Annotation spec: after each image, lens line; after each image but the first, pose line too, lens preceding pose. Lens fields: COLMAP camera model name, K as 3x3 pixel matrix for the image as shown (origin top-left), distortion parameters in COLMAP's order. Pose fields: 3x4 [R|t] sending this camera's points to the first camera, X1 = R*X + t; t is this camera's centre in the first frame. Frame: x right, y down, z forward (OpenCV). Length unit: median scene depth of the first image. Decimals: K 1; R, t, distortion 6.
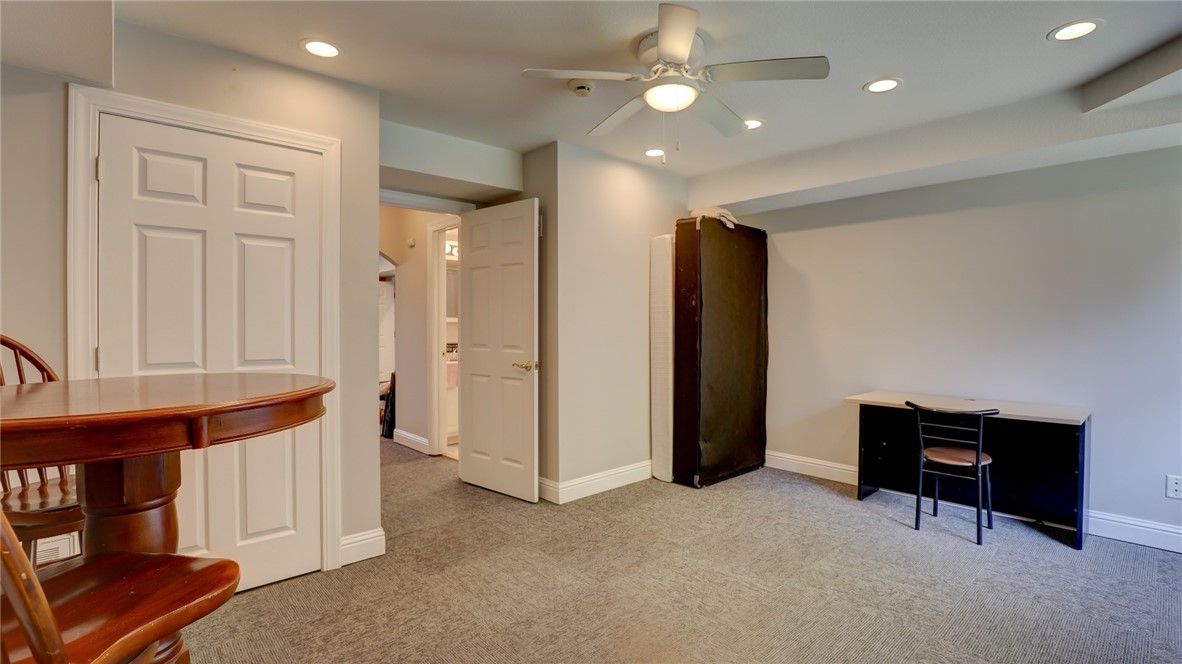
lens RADIAL K [[573.8, 0, 609.8], [0, 573.8, 322.0], [0, 0, 1]] dist [-0.001457, 0.000482]
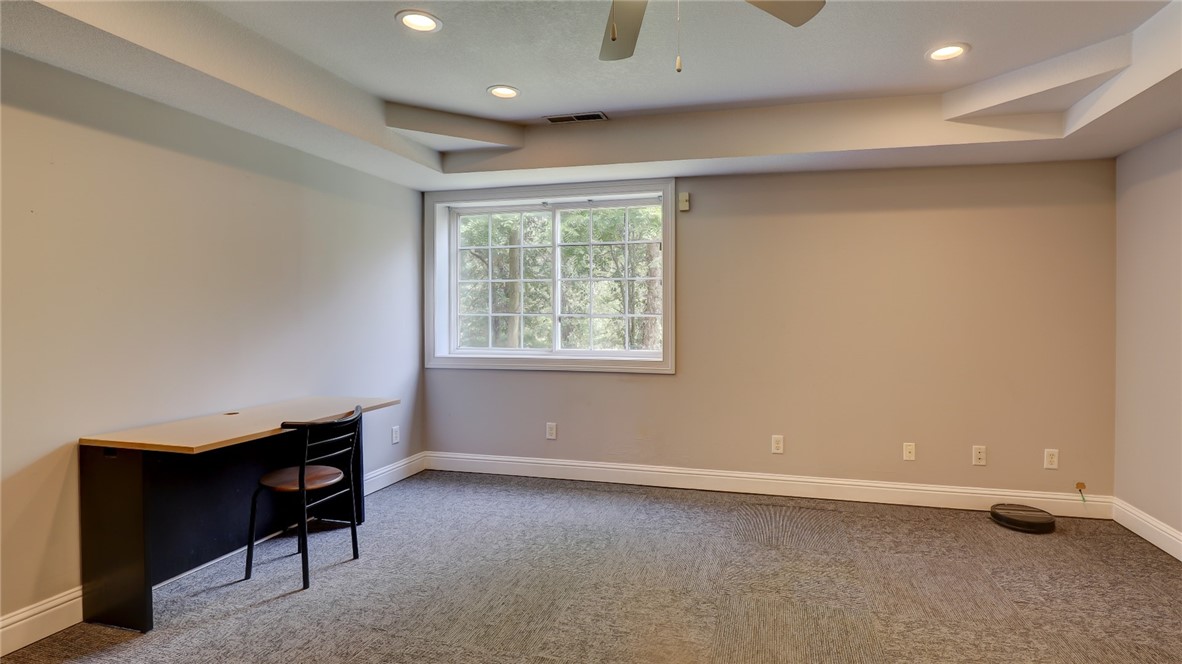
lens RADIAL K [[573.8, 0, 609.8], [0, 573.8, 322.0], [0, 0, 1]] dist [-0.001457, 0.000482]
pose [[-0.521158, -0.007535, 0.853427, -0.331681], [0.001820, 0.999949, 0.009939, 0.006982], [-0.853458, 0.006733, -0.521118, 1.120114]]
